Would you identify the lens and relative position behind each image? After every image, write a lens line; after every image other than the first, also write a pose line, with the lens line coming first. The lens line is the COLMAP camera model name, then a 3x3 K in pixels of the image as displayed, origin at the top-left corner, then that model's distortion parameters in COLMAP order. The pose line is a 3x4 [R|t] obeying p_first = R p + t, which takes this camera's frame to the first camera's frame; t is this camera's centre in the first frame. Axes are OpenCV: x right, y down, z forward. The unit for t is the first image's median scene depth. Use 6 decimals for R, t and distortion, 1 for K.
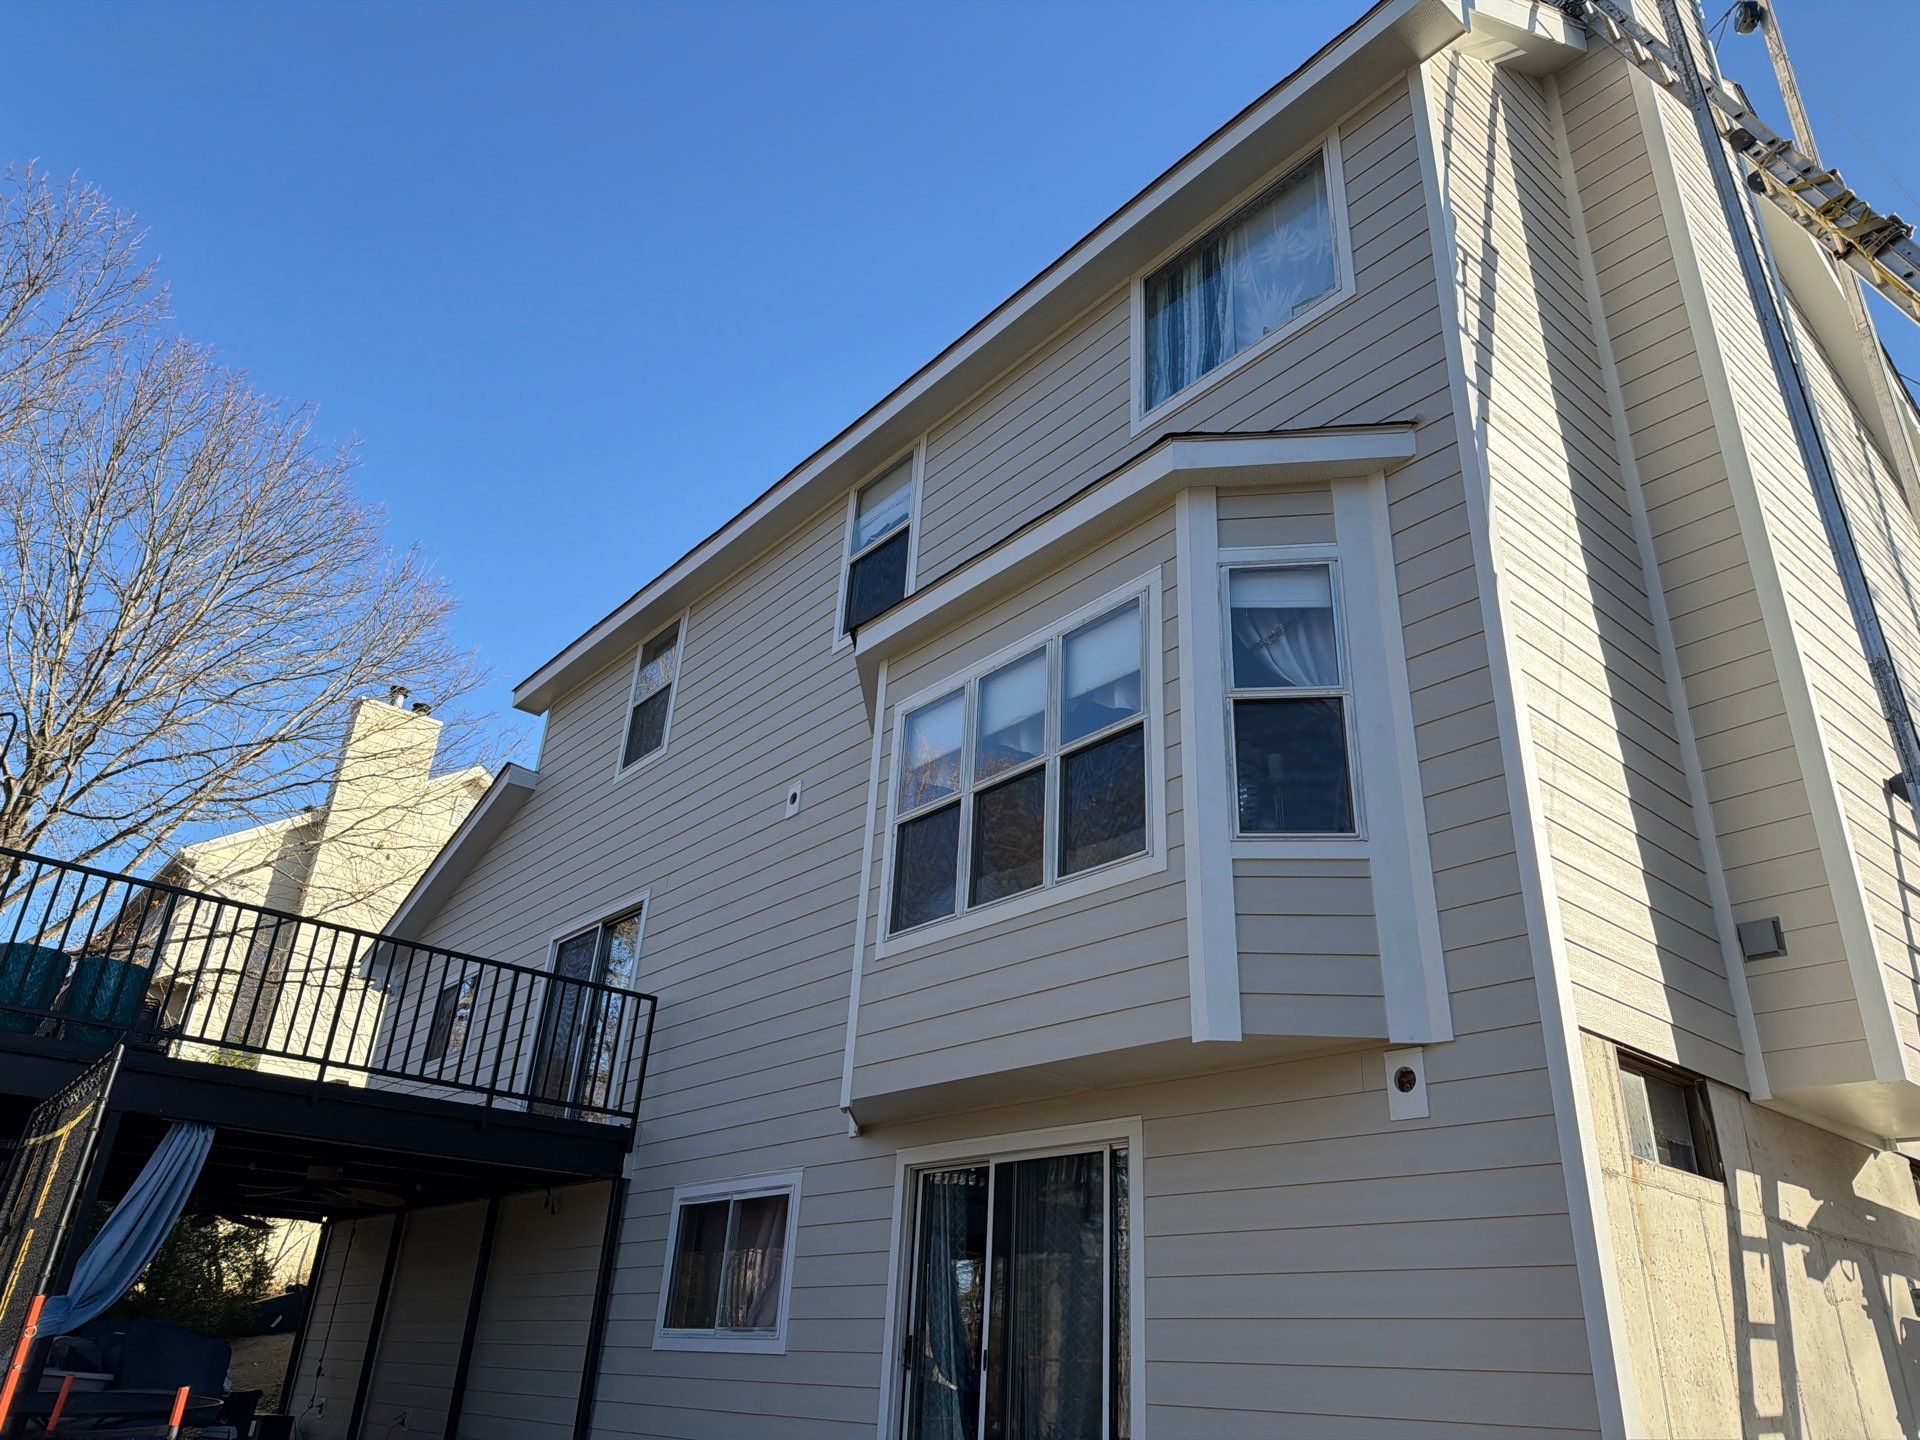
lens RADIAL K [[1341.2, 0, 960.6], [0, 1341.2, 707.4], [0, 0, 1]] dist [0.088802, -0.100732]
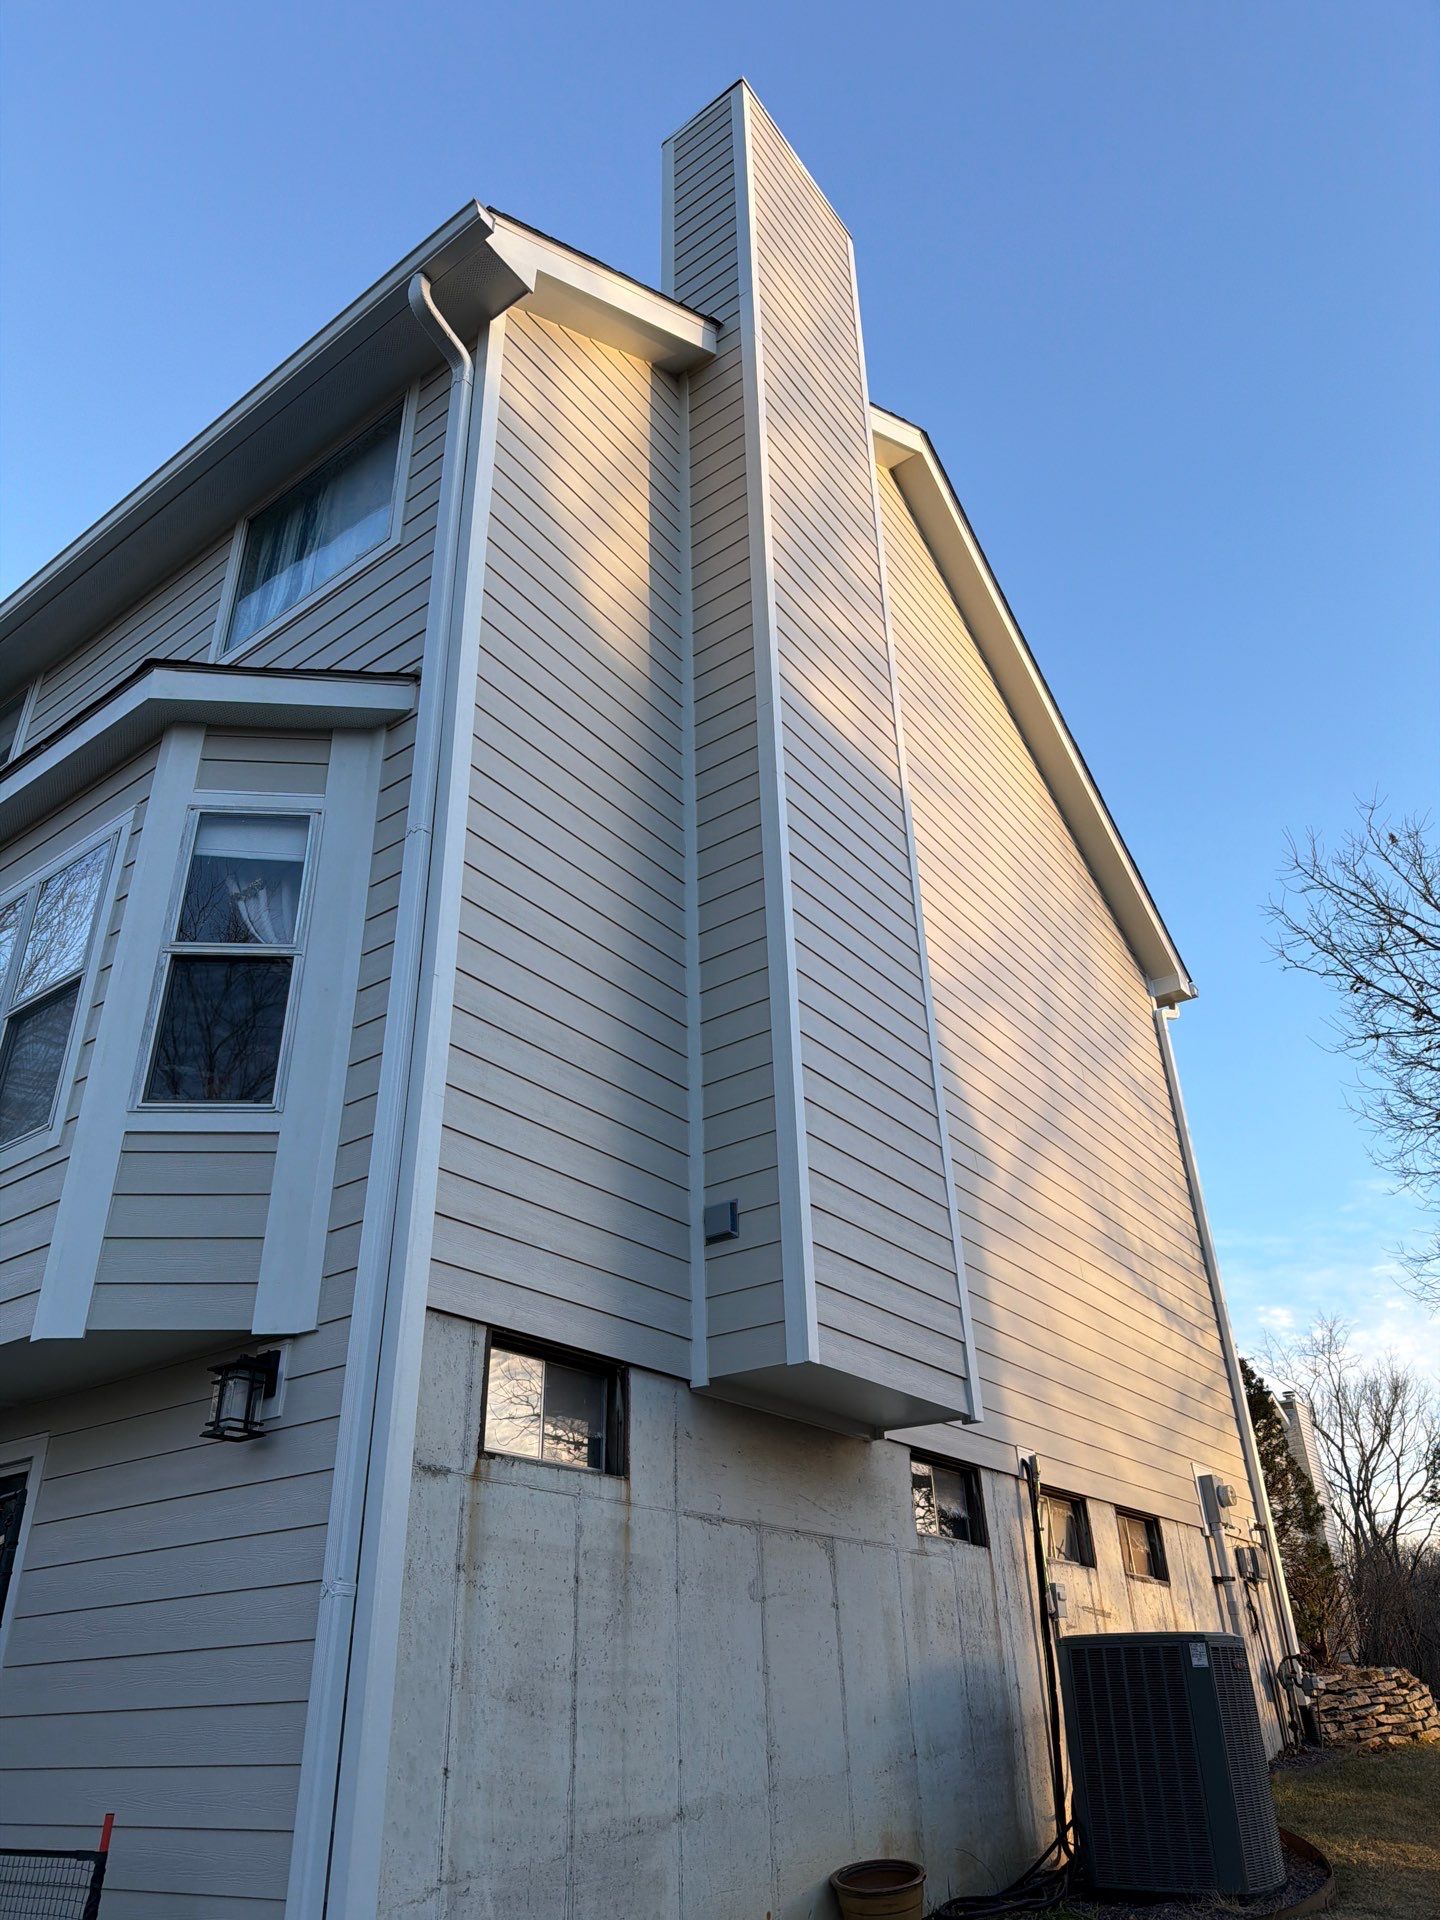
lens RADIAL K [[1341.2, 0, 715.1], [0, 1341.2, 968.1], [0, 0, 1]] dist [0.088802, -0.100732]
pose [[0.971221, 0.049480, 0.232984, 0.400304], [-0.039334, 0.998073, -0.047998, 0.037741], [-0.234910, 0.037452, 0.971295, 0.051900]]
